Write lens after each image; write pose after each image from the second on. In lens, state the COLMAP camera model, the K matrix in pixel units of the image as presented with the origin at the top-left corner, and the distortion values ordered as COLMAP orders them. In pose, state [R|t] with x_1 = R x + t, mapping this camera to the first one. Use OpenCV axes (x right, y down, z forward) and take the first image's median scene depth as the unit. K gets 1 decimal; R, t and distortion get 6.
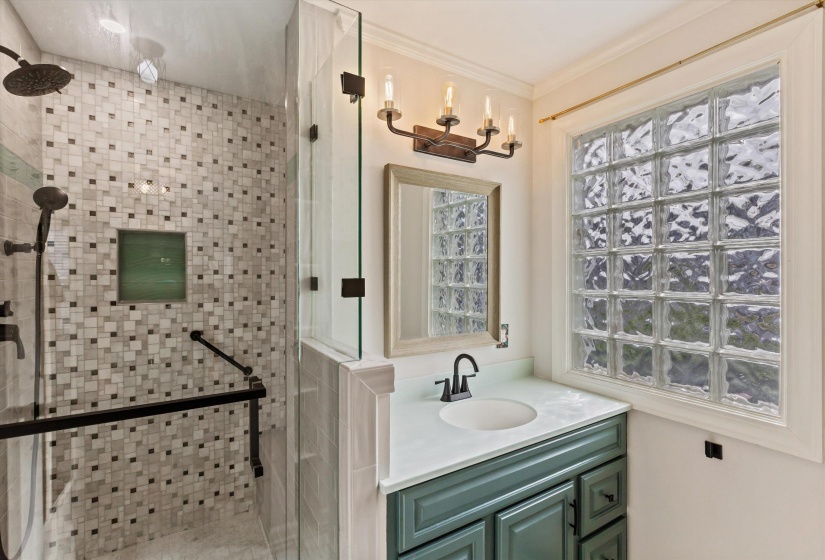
lens RADIAL K [[370.2, 0, 408.2], [0, 370.2, 275.0], [0, 0, 1]] dist [-0.000125, -0.000269]
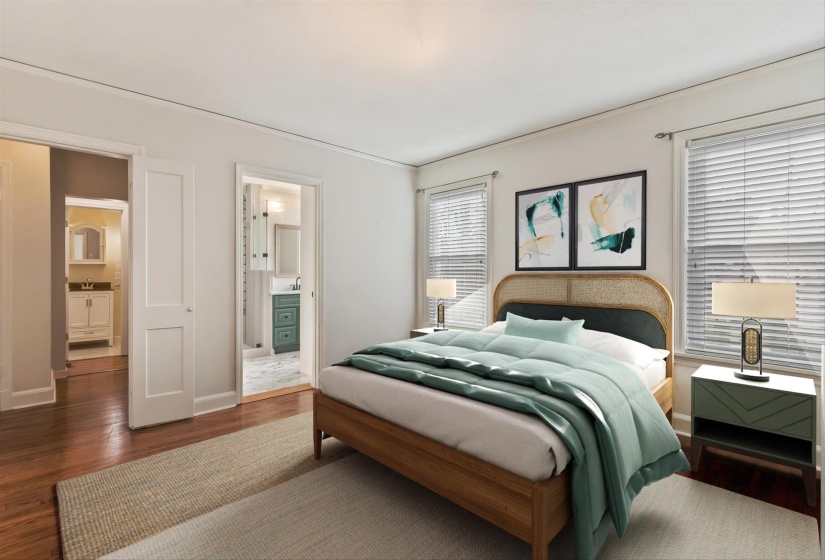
lens RADIAL K [[370.2, 0, 408.2], [0, 370.2, 275.0], [0, 0, 1]] dist [-0.000125, -0.000269]
pose [[0.976768, 0.000417, 0.214300, 0.634621], [-0.001709, 0.999981, 0.005844, 0.258473], [-0.214293, -0.006074, 0.976750, -4.088225]]
